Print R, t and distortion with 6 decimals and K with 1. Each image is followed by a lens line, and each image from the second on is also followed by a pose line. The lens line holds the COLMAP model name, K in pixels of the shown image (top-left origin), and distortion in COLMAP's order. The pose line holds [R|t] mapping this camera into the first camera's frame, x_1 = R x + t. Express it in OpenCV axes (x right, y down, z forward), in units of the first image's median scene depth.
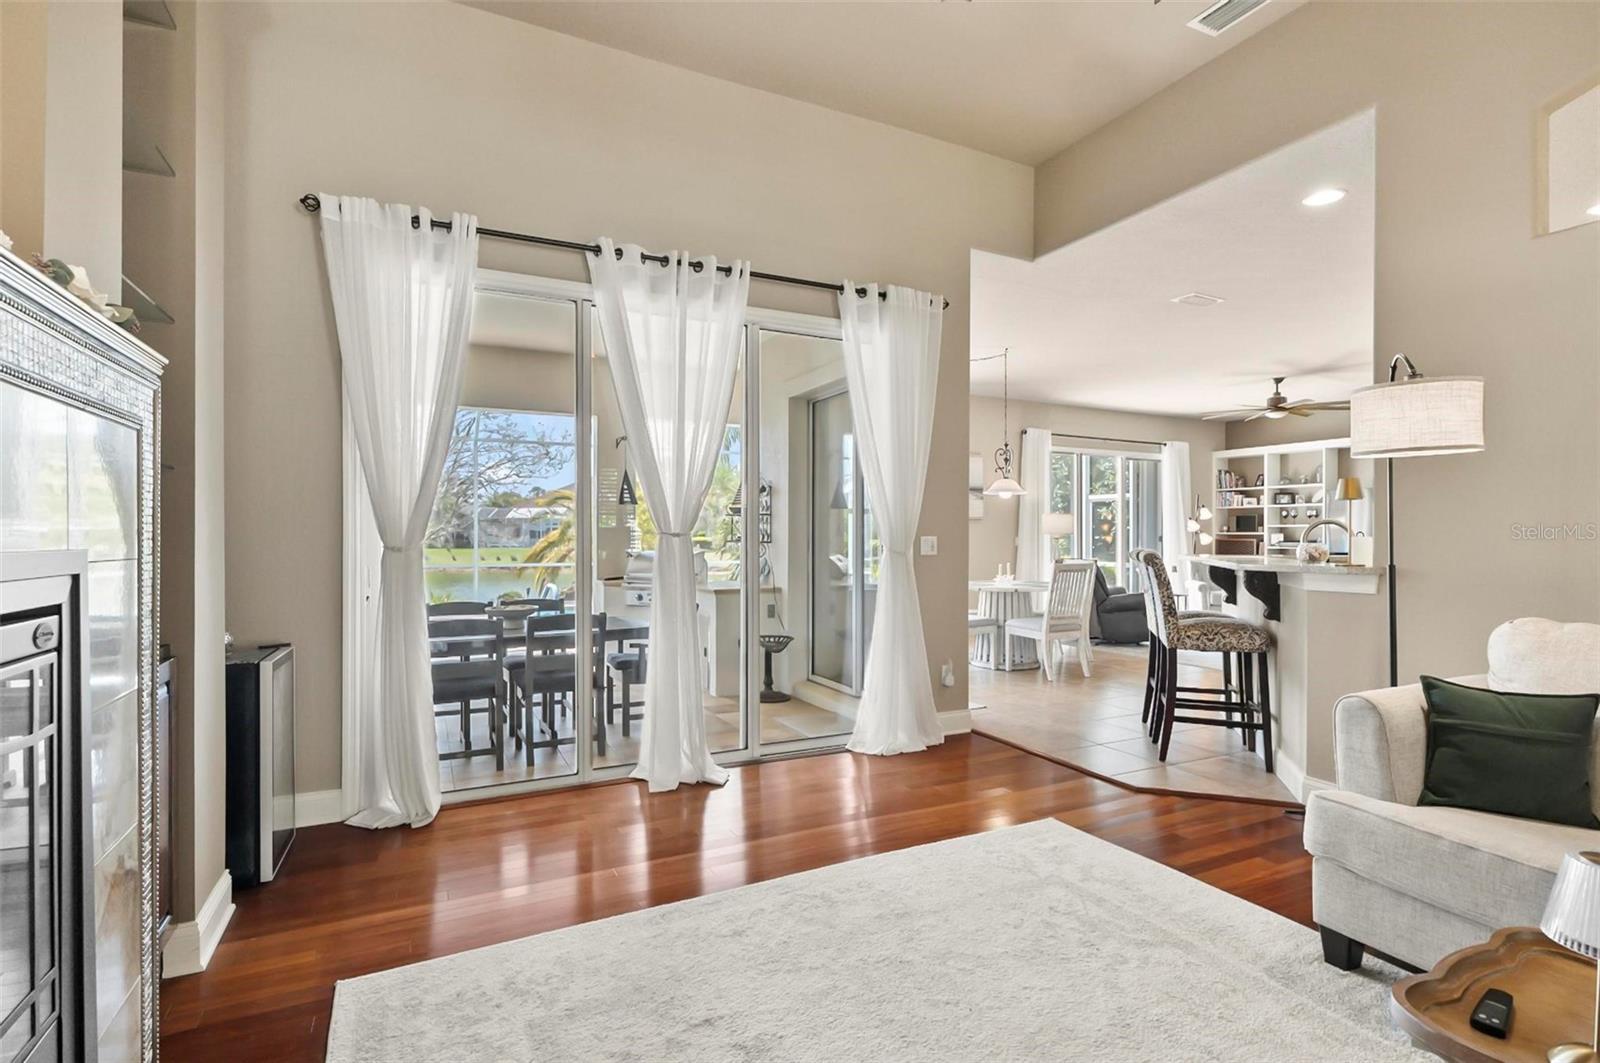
lens RADIAL K [[769.1, 0, 800.0], [0, 769.1, 531.5], [0, 0, 1]] dist [-0.003106, -0.000413]
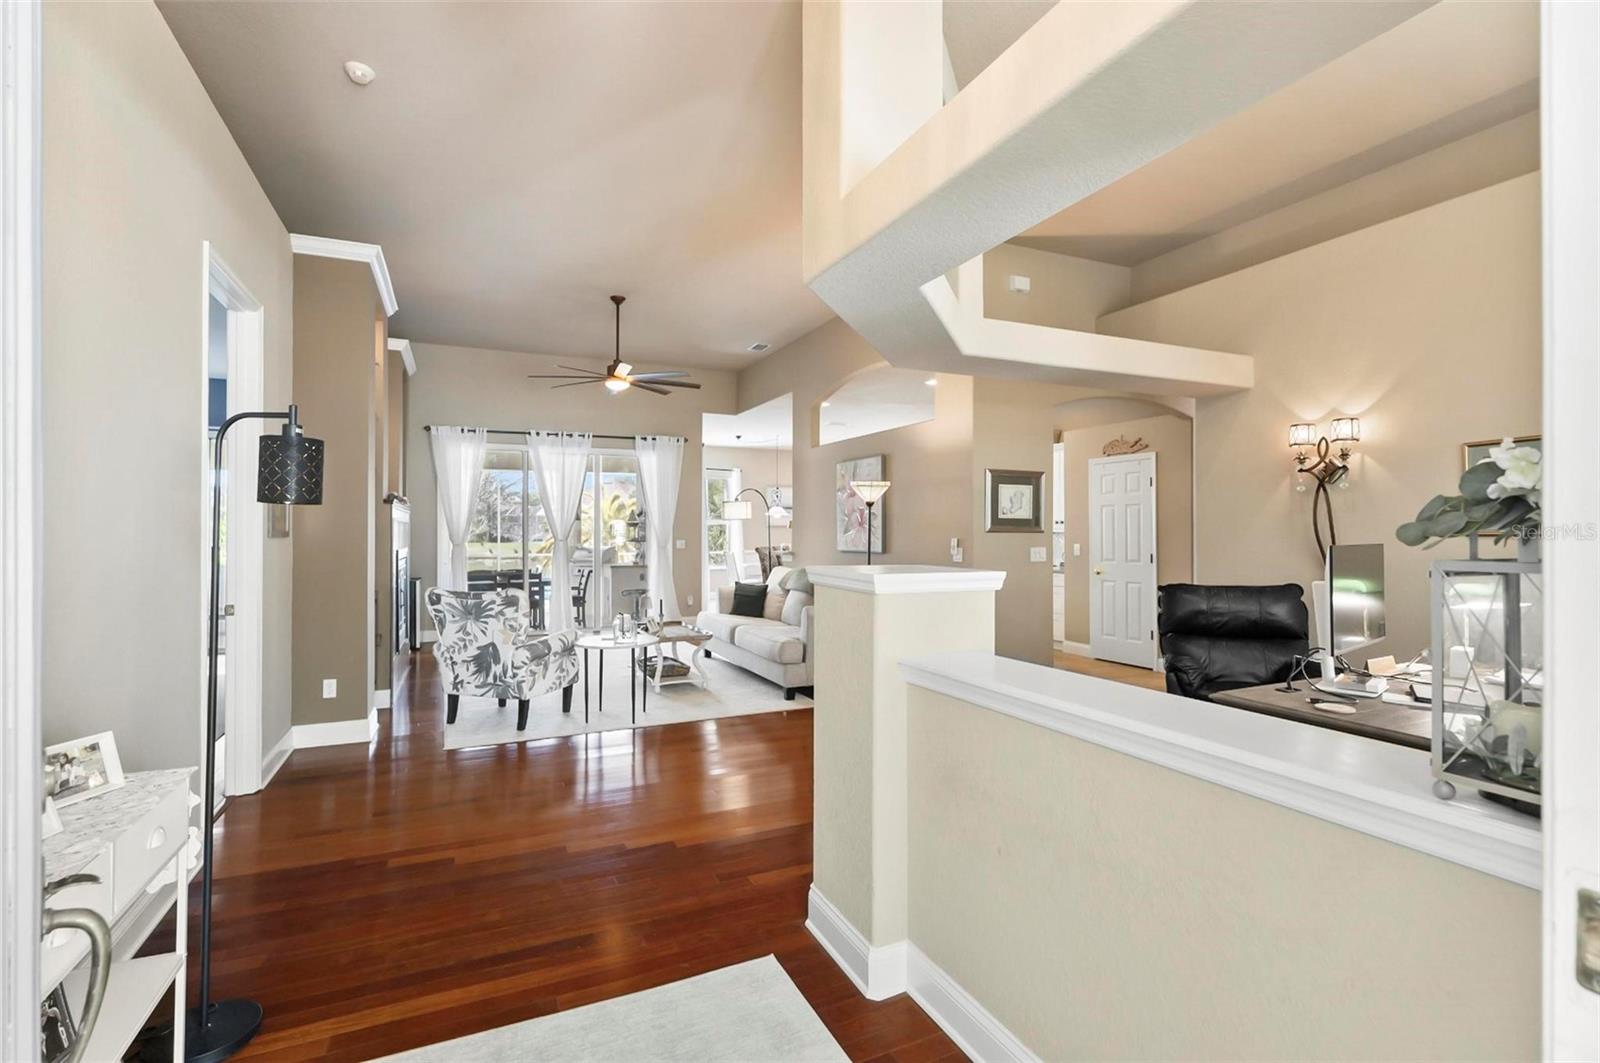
lens RADIAL K [[749.8, 0, 799.6], [0, 749.8, 513.2], [0, 0, 1]] dist [0.013734, 0.000022]
pose [[0.999072, -0.001869, -0.043028, 0.749633], [0.001019, 0.999804, -0.019769, -0.032958], [0.043057, 0.019706, 0.998878, -1.490963]]
